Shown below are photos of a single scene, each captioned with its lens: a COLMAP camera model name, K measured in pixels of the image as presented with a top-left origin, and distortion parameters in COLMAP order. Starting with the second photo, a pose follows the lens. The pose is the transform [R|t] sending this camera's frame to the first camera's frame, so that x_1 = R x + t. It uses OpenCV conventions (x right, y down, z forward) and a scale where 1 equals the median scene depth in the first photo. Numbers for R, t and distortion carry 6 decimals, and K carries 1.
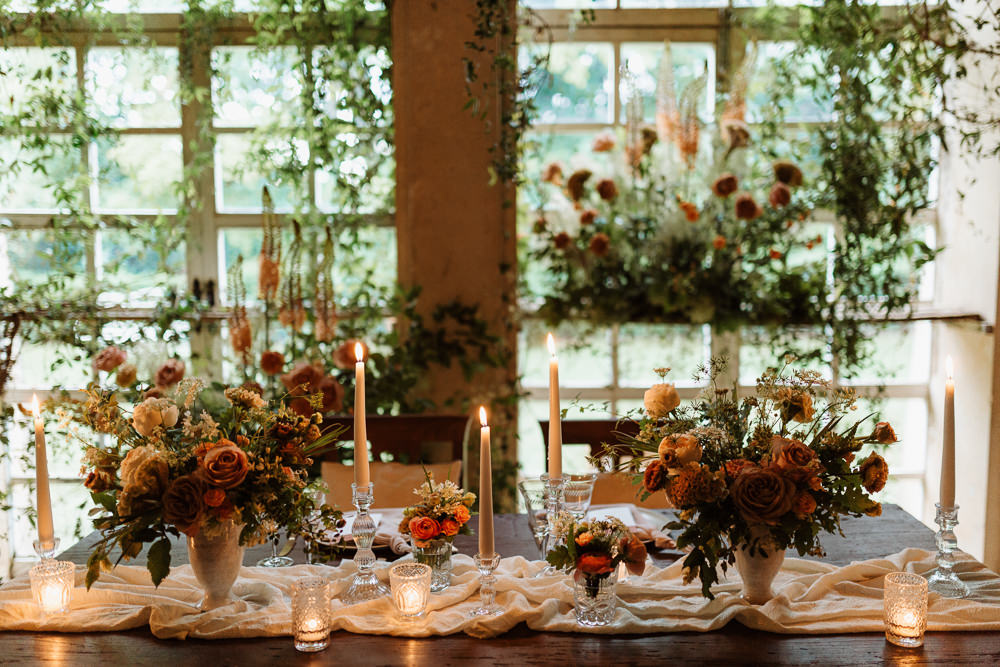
lens RADIAL K [[949.4, 0, 500.0], [0, 949.4, 333.5], [0, 0, 1]] dist [-0.006799, 0.007161]
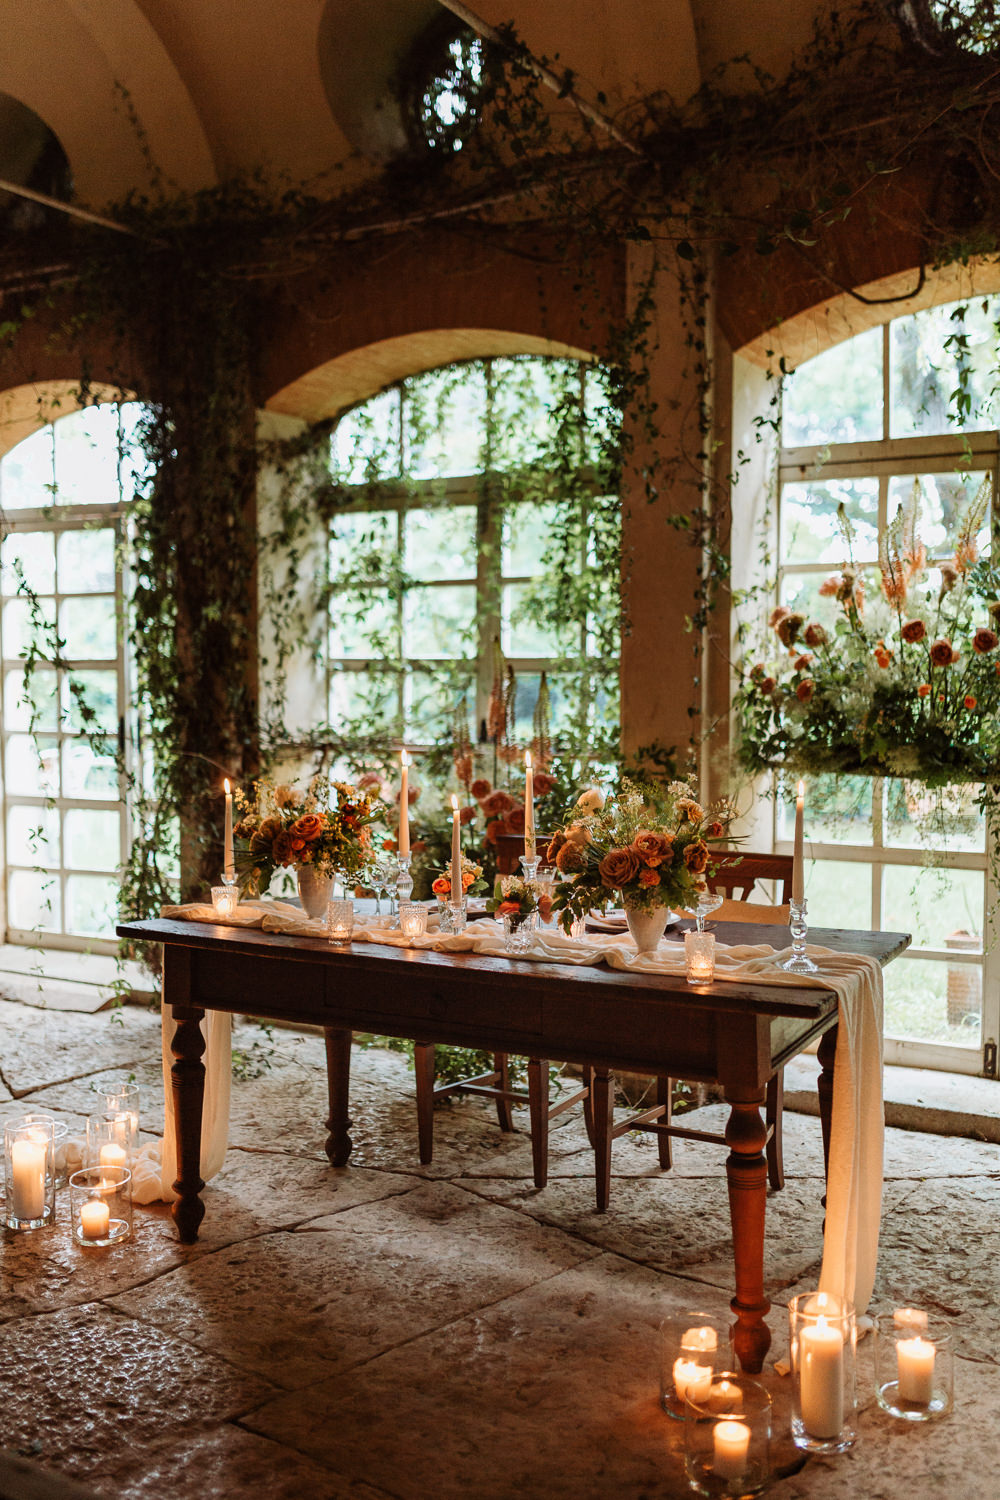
lens RADIAL K [[1424.1, 0, 500.0], [0, 1424.1, 750.0], [0, 0, 1]] dist [-0.006799, 0.007161]
pose [[0.872456, 0.031555, -0.487673, 0.493504], [-0.057881, 0.997561, -0.039003, 0.038921], [0.485253, 0.062255, 0.872155, -0.393018]]
